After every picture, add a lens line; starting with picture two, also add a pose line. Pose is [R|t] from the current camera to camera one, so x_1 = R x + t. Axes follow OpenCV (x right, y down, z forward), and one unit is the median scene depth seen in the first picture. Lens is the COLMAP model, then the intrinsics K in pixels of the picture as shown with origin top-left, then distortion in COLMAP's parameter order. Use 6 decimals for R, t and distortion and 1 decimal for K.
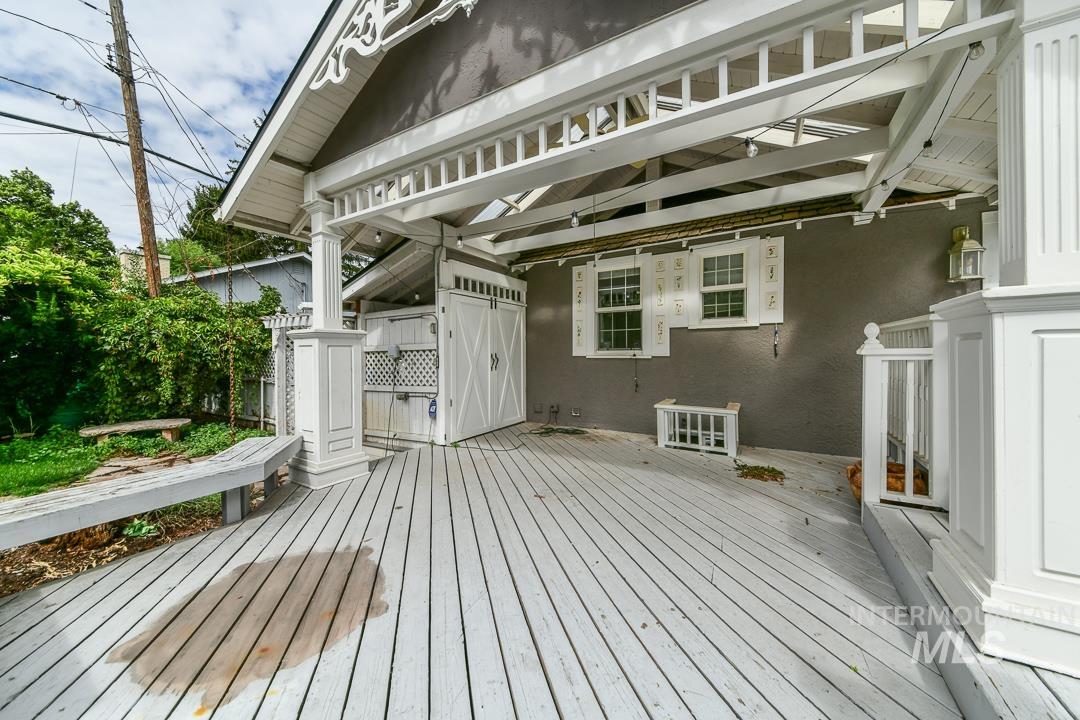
lens RADIAL K [[370.7, 0, 539.7], [0, 370.7, 355.6], [0, 0, 1]] dist [0.001779, -0.001793]
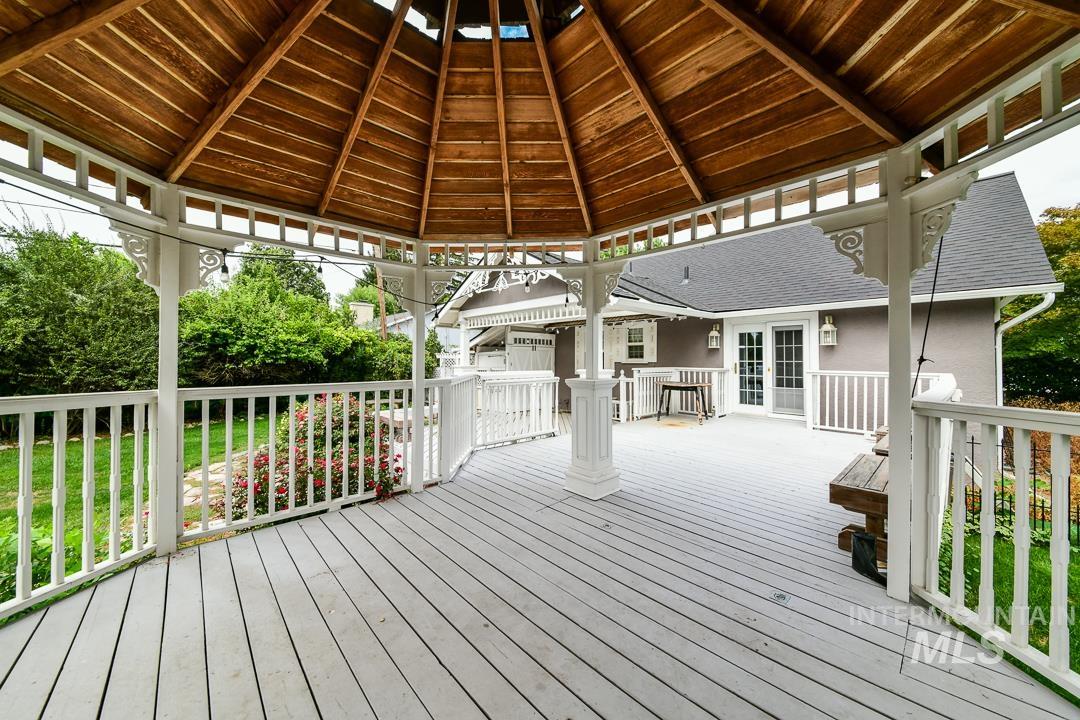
lens RADIAL K [[370.7, 0, 530.7], [0, 370.7, 354.2], [0, 0, 1]] dist [0.001779, -0.001793]
pose [[0.952795, 0.007603, -0.303518, 0.502130], [-0.014182, 0.999710, -0.019478, -0.068441], [0.303282, 0.022863, 0.952627, -1.007968]]
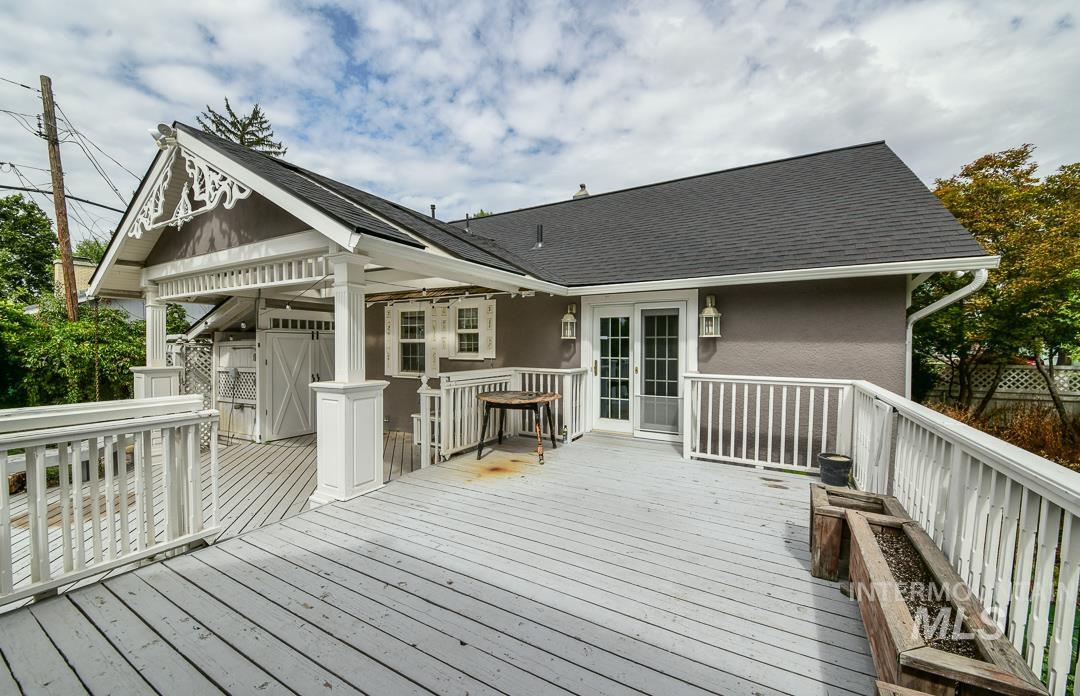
lens RADIAL K [[401.2, 0, 544.8], [0, 401.2, 351.8], [0, 0, 1]] dist [-0.030408, 0.000859]
pose [[0.998899, 0.009810, 0.045883, 0.638620], [-0.010182, 0.999917, 0.007873, -0.105831], [-0.045802, -0.008332, 0.998916, -0.459139]]
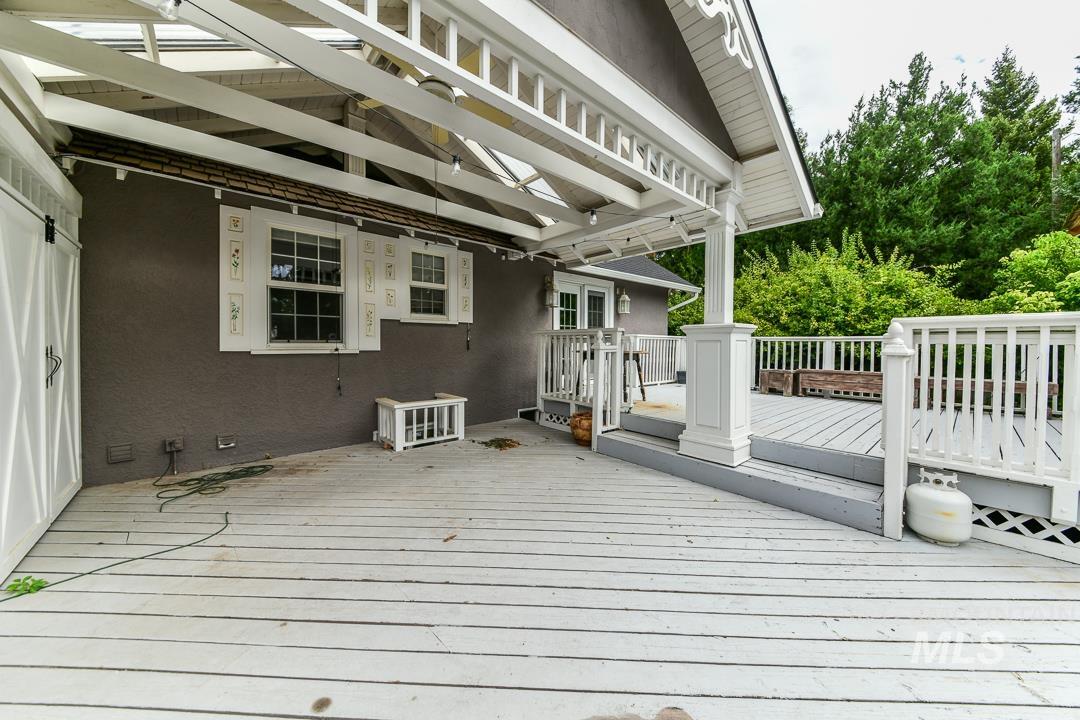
lens RADIAL K [[370.7, 0, 544.9], [0, 370.7, 353.0], [0, 0, 1]] dist [0.001779, -0.001793]
pose [[0.295159, -0.010120, 0.955394, -0.369122], [0.000607, 0.999946, 0.010405, -0.001244], [-0.955448, -0.002491, 0.295149, 0.335170]]
